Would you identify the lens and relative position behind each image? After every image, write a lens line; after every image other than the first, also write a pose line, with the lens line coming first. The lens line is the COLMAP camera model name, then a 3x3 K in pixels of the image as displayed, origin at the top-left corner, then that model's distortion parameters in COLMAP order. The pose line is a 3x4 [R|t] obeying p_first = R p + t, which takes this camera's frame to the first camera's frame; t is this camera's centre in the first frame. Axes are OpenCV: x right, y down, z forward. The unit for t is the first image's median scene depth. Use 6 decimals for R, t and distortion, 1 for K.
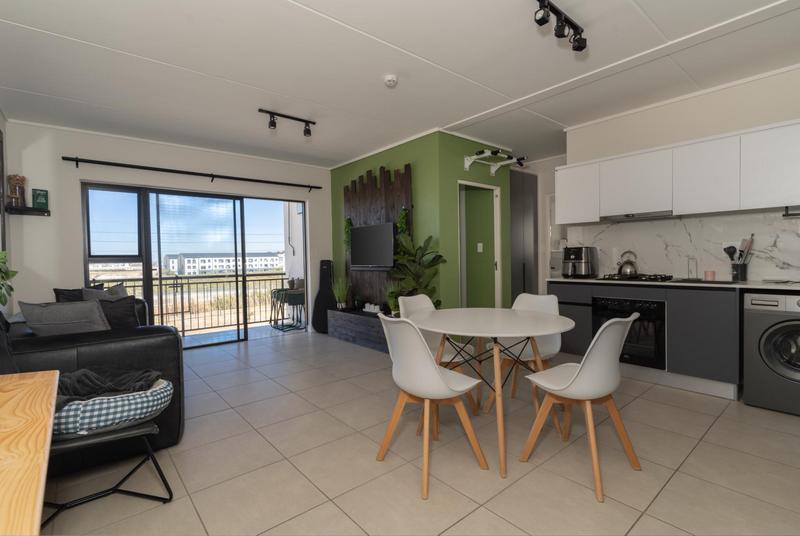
lens RADIAL K [[393.1, 0, 389.9], [0, 393.1, 268.4], [0, 0, 1]] dist [-0.000016, -0.000070]
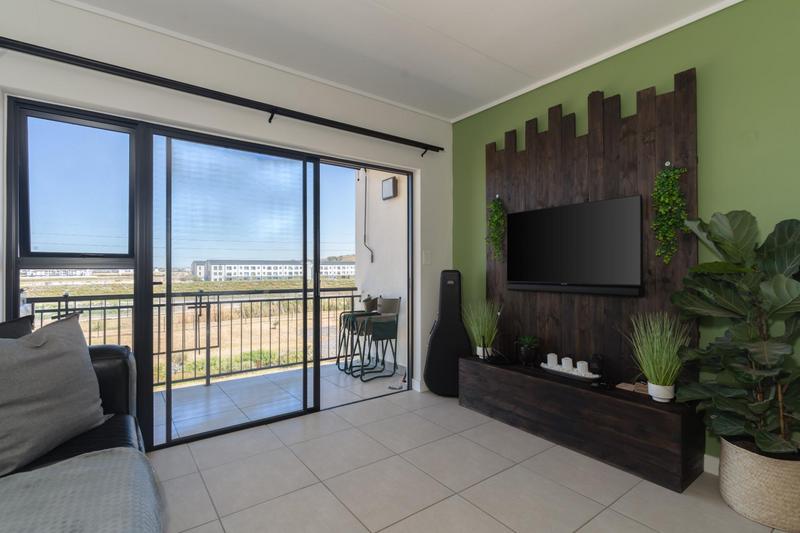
lens RADIAL K [[393.1, 0, 393.4], [0, 393.1, 265.8], [0, 0, 1]] dist [-0.000016, -0.000070]
pose [[0.998696, 0.018838, -0.047447, -0.197286], [-0.020368, 0.999282, -0.031954, -0.006473], [0.046811, 0.032879, 0.998363, 0.369981]]
